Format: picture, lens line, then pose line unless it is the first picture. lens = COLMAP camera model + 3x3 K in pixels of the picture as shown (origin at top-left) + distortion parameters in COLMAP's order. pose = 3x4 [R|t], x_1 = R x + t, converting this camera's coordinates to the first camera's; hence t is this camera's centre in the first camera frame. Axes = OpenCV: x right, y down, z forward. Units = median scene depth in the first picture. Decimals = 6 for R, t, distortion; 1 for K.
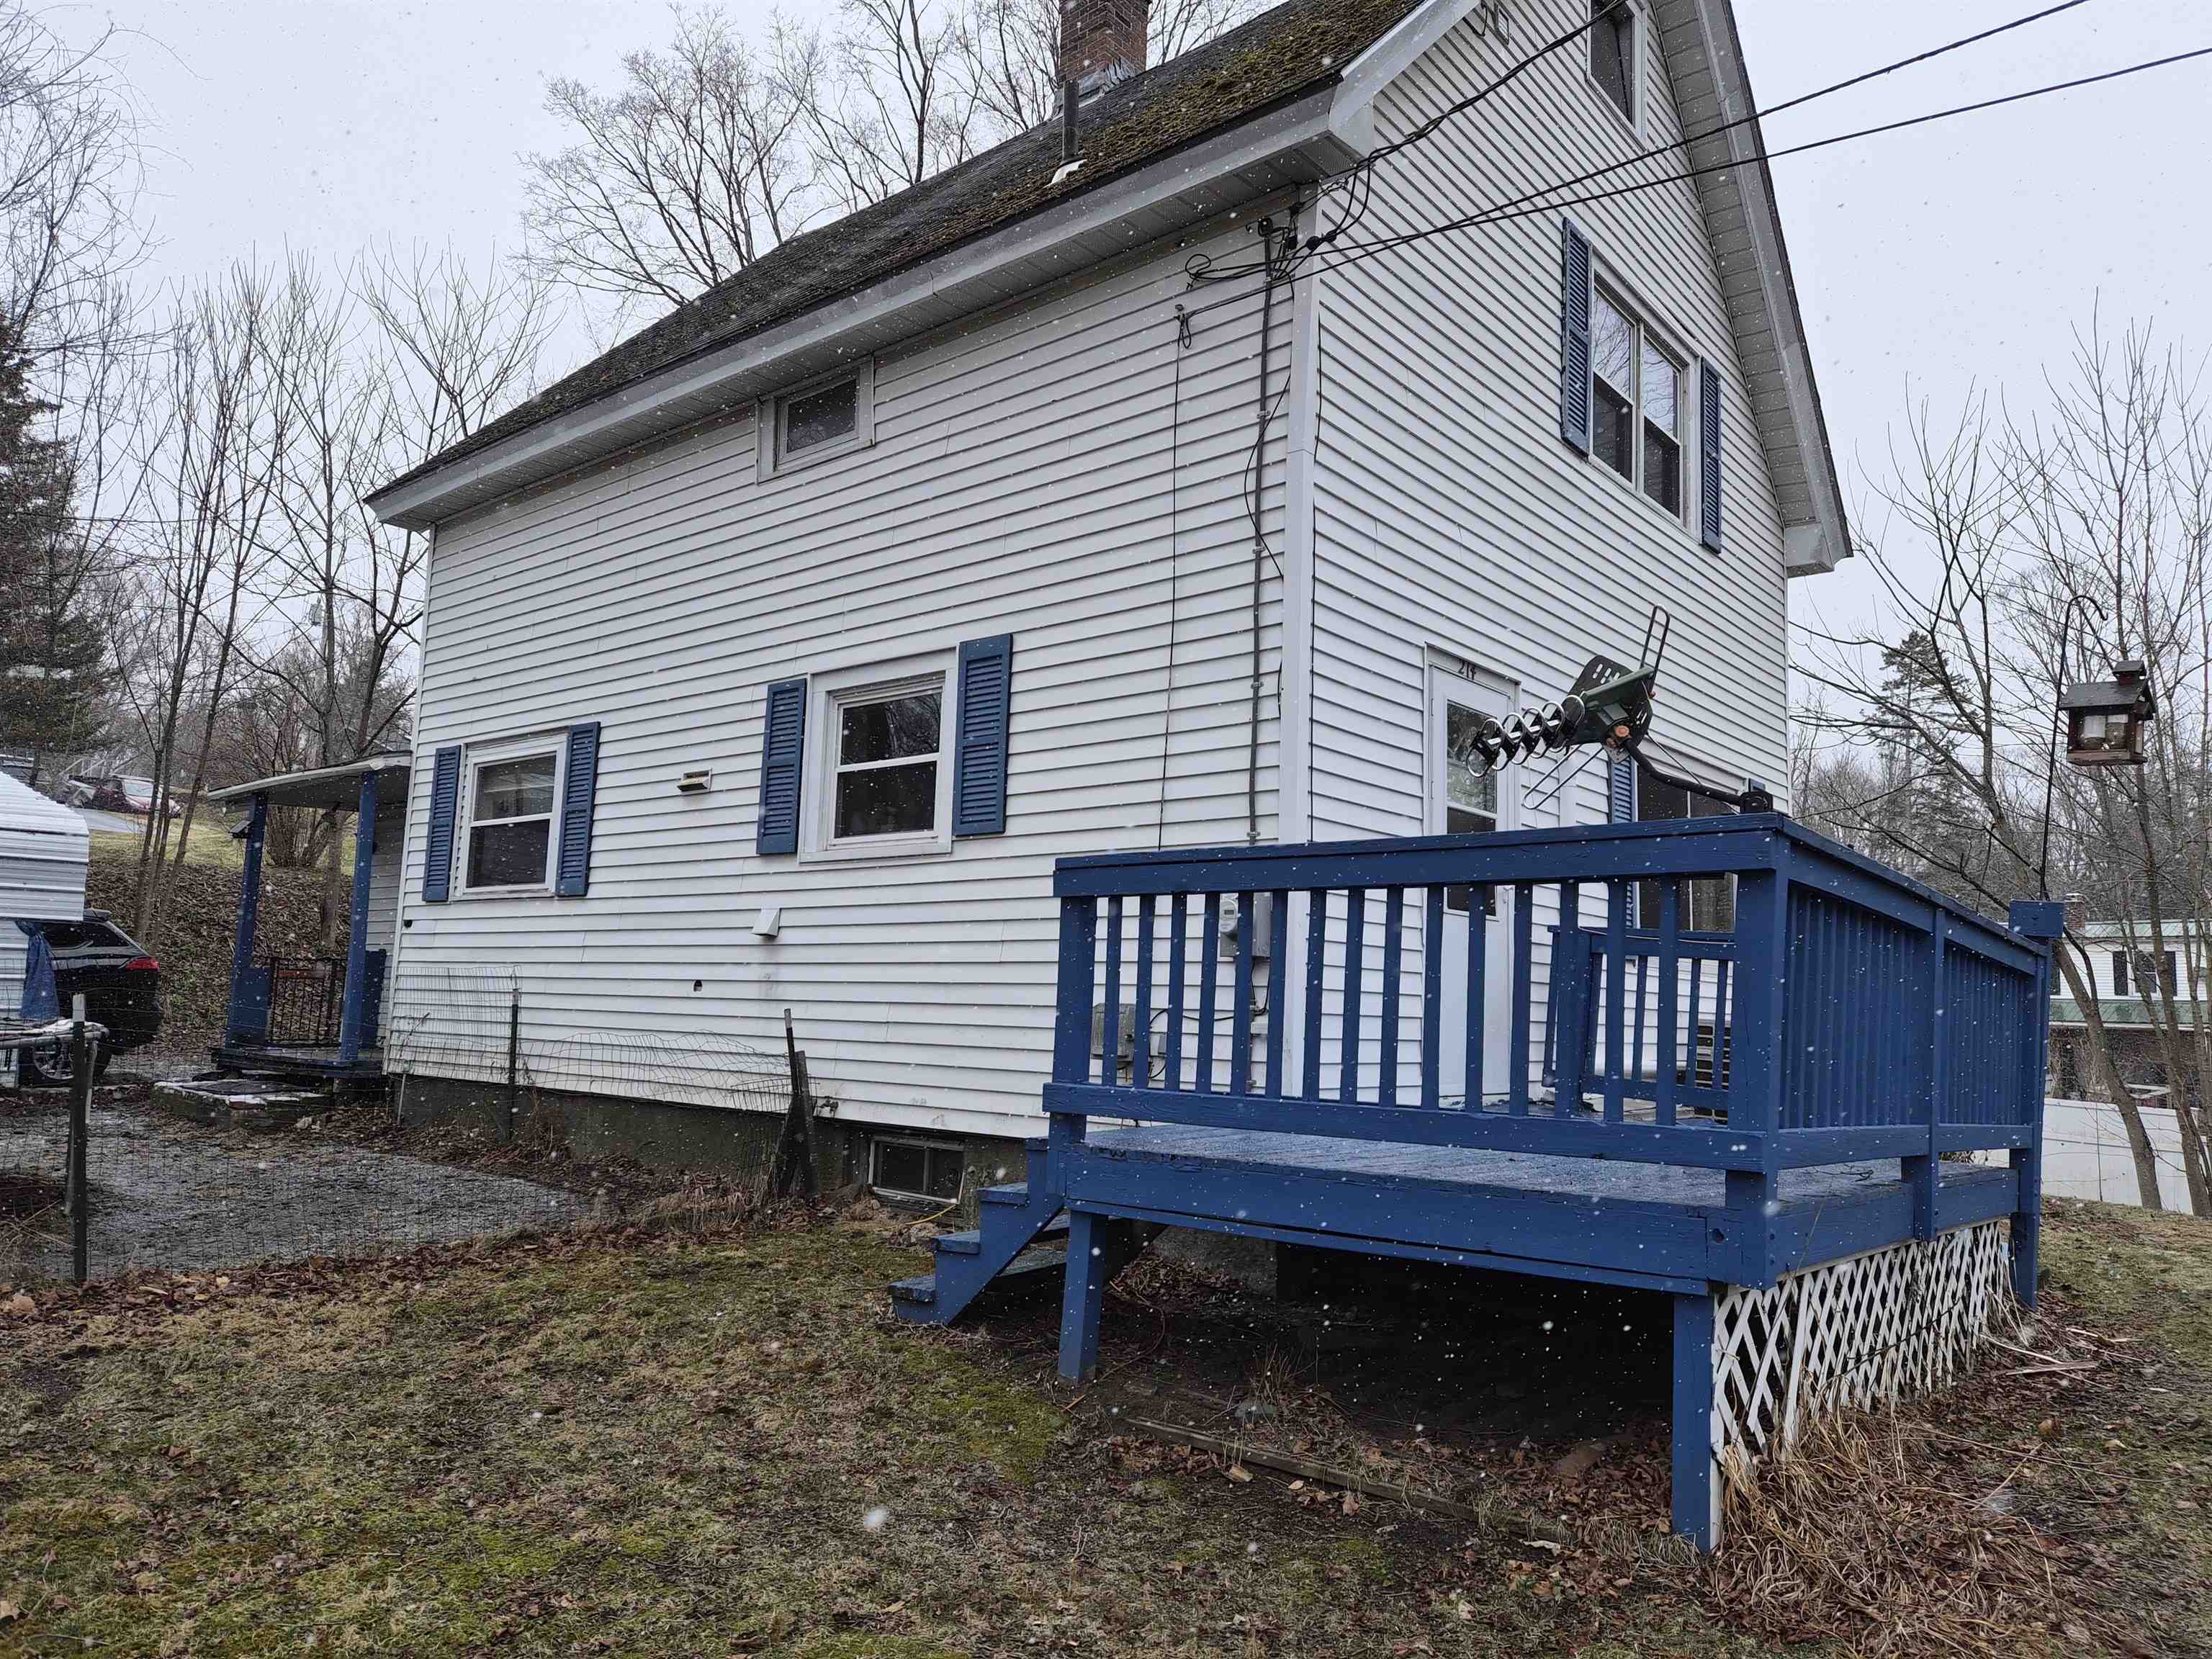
lens RADIAL K [[1489.1, 0, 1106.0], [0, 1489.1, 829.5], [0, 0, 1]] dist [0.069166, 0.000256]
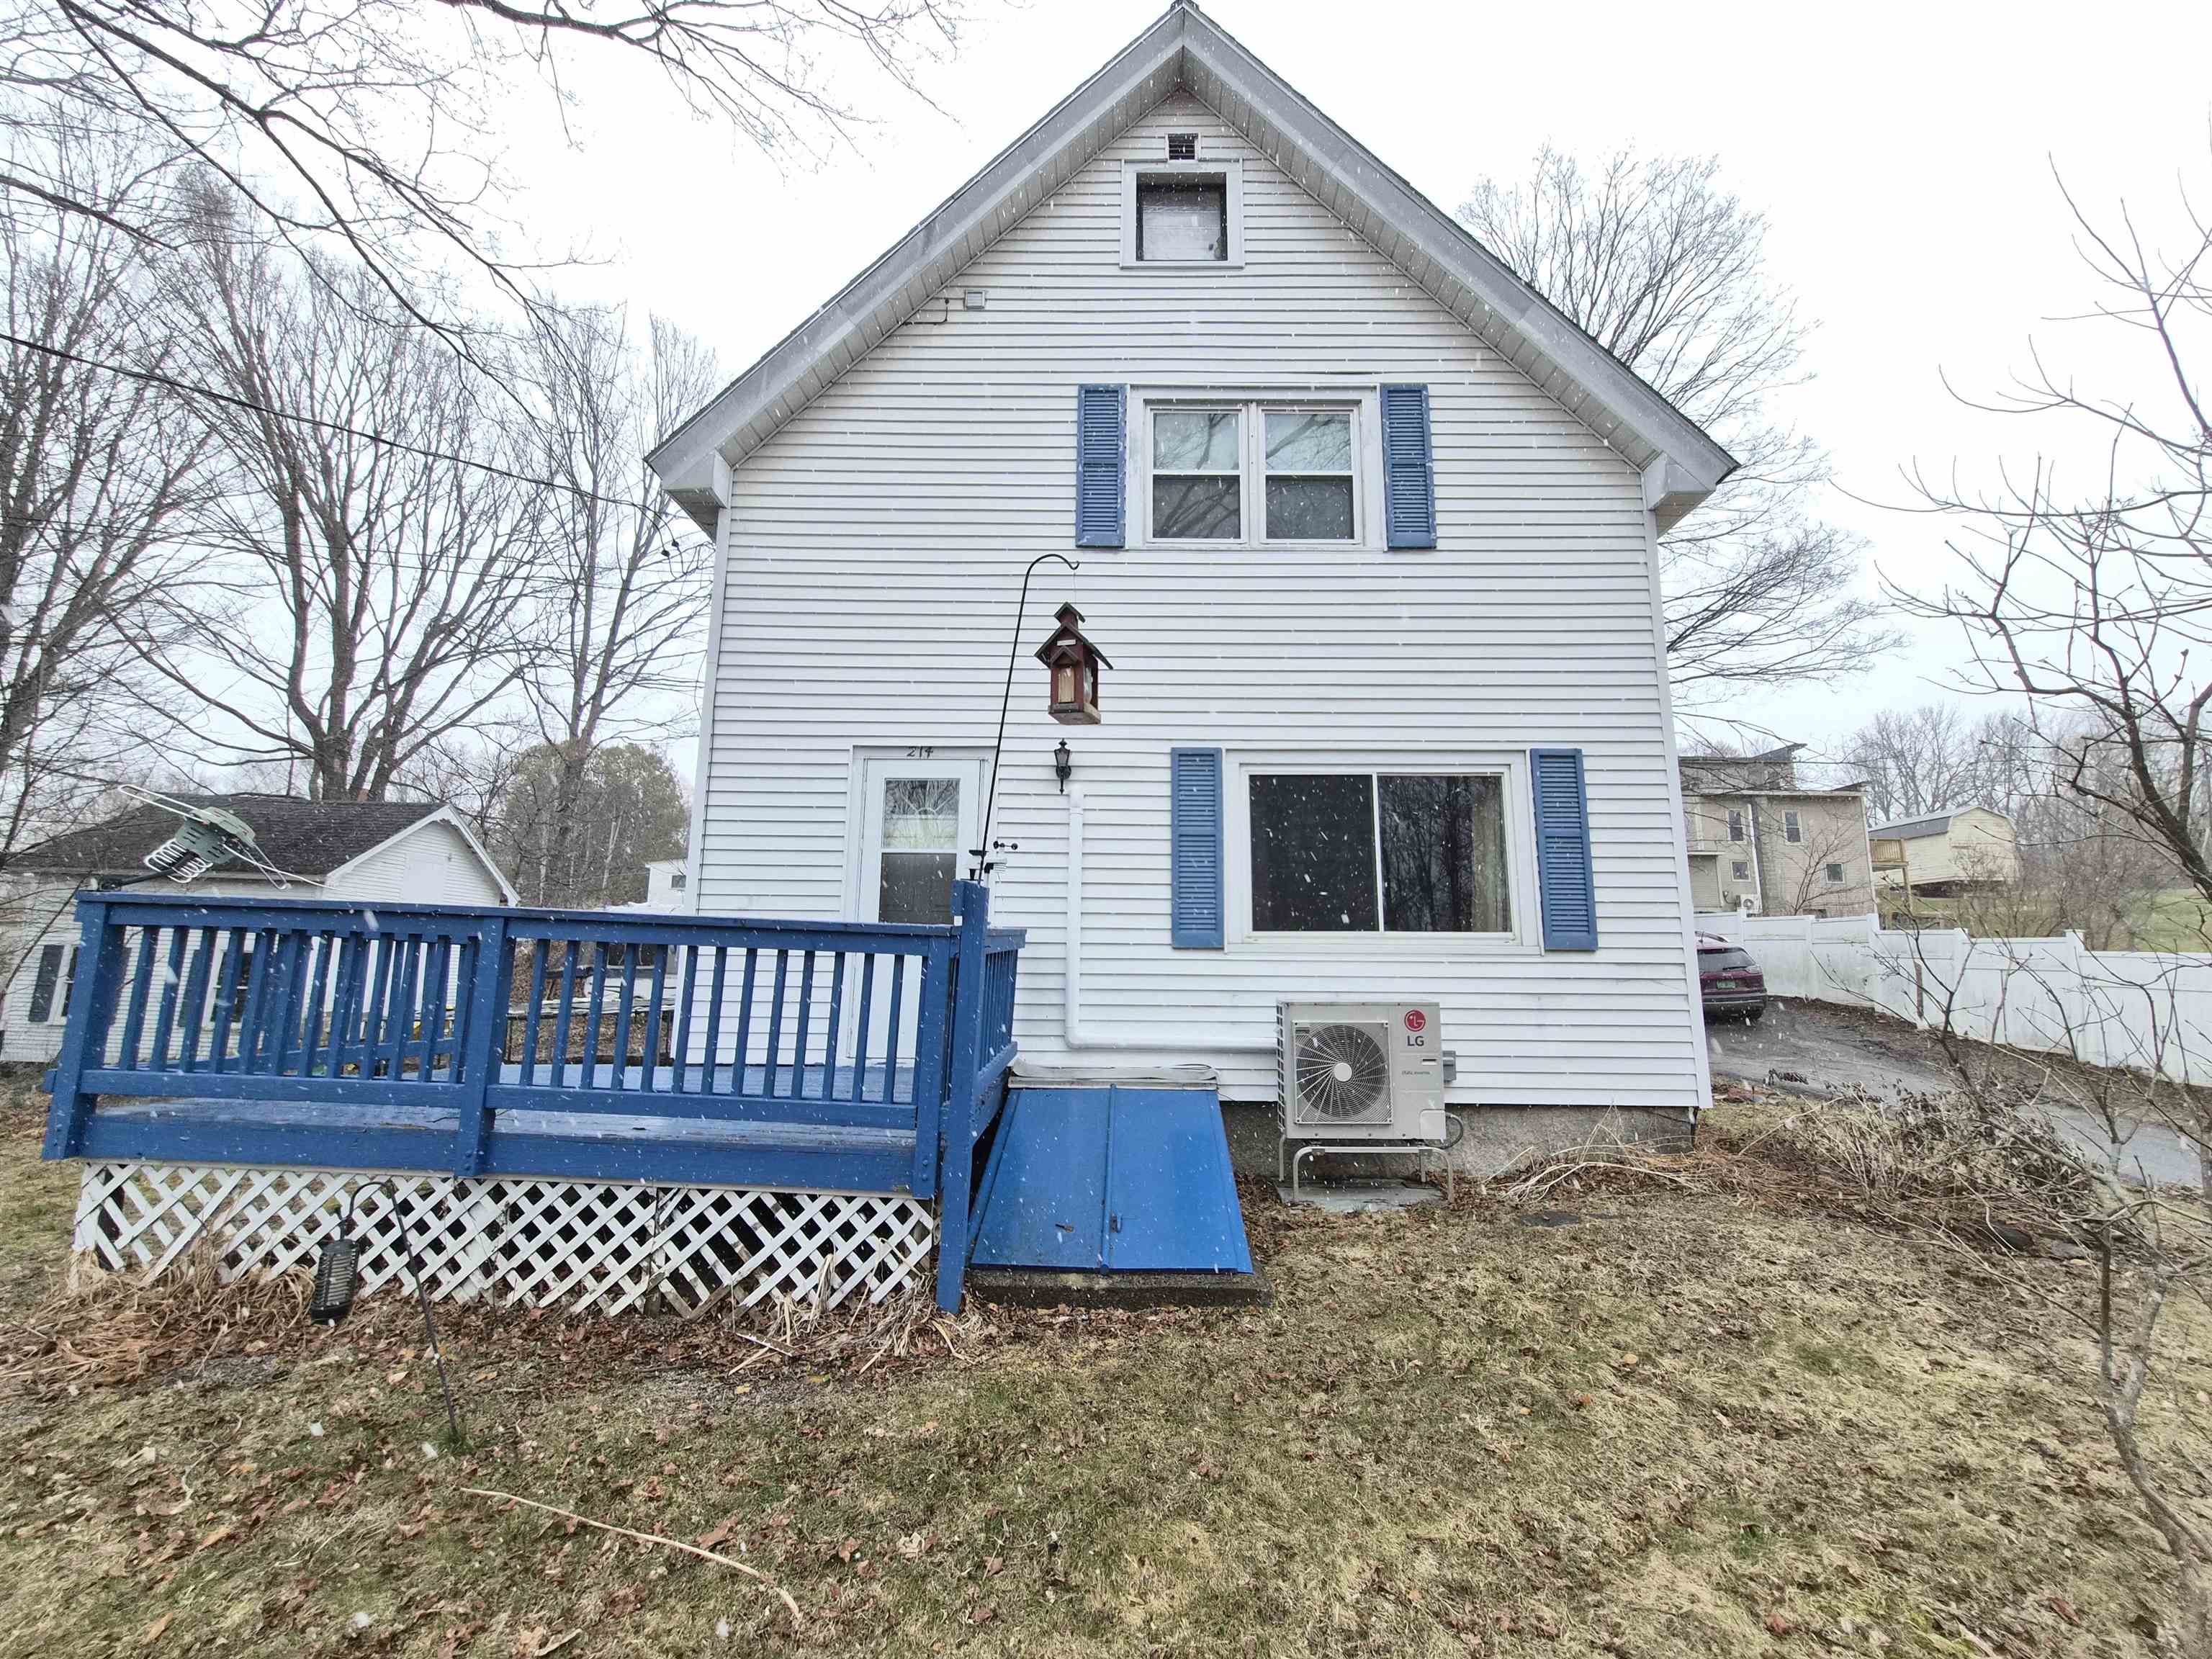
lens RADIAL K [[880.3, 0, 1116.8], [0, 880.3, 853.4], [0, 0, 1]] dist [-0.000903, -0.001026]
pose [[0.636539, -0.140429, -0.758352, 0.978310], [0.104806, 0.989912, -0.095338, 0.085700], [0.764090, -0.018793, 0.644836, 0.613925]]
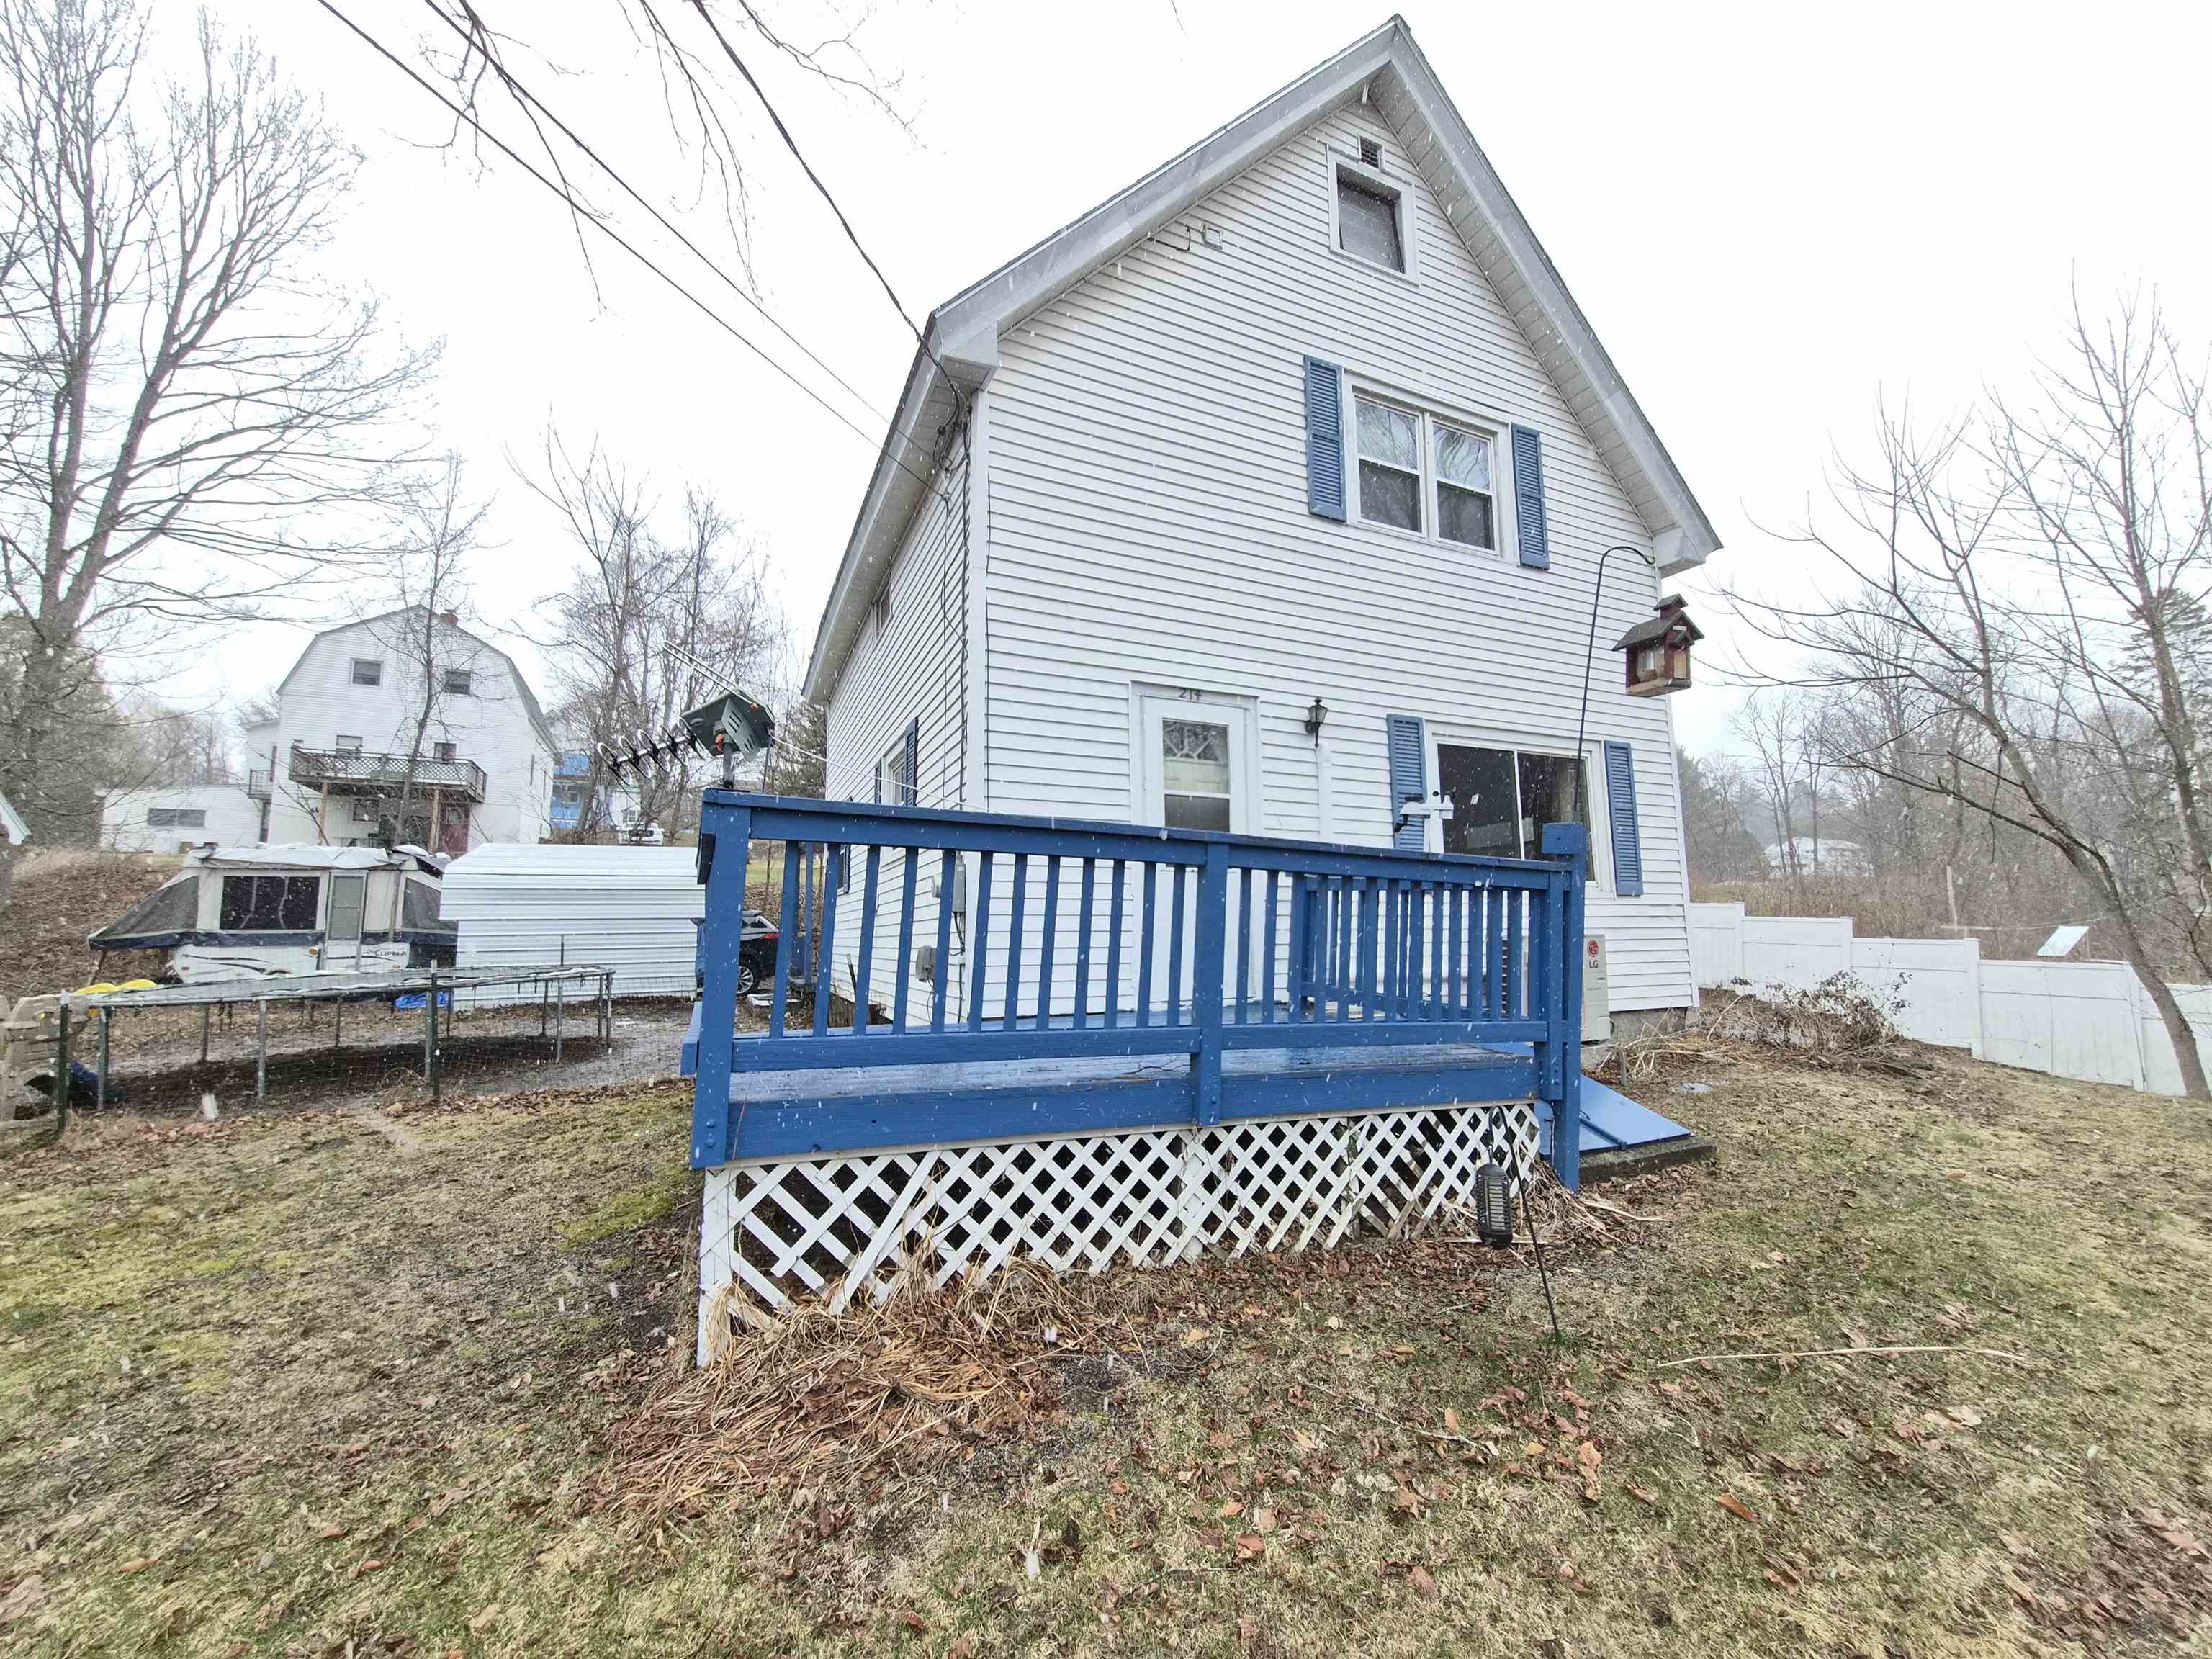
lens RADIAL K [[880.3, 0, 1116.8], [0, 880.3, 853.4], [0, 0, 1]] dist [-0.000903, -0.001026]
pose [[0.906967, -0.088266, -0.411850, 0.506635], [0.093646, 0.995580, -0.007143, 0.039615], [0.410661, -0.032089, 0.911223, 0.227074]]
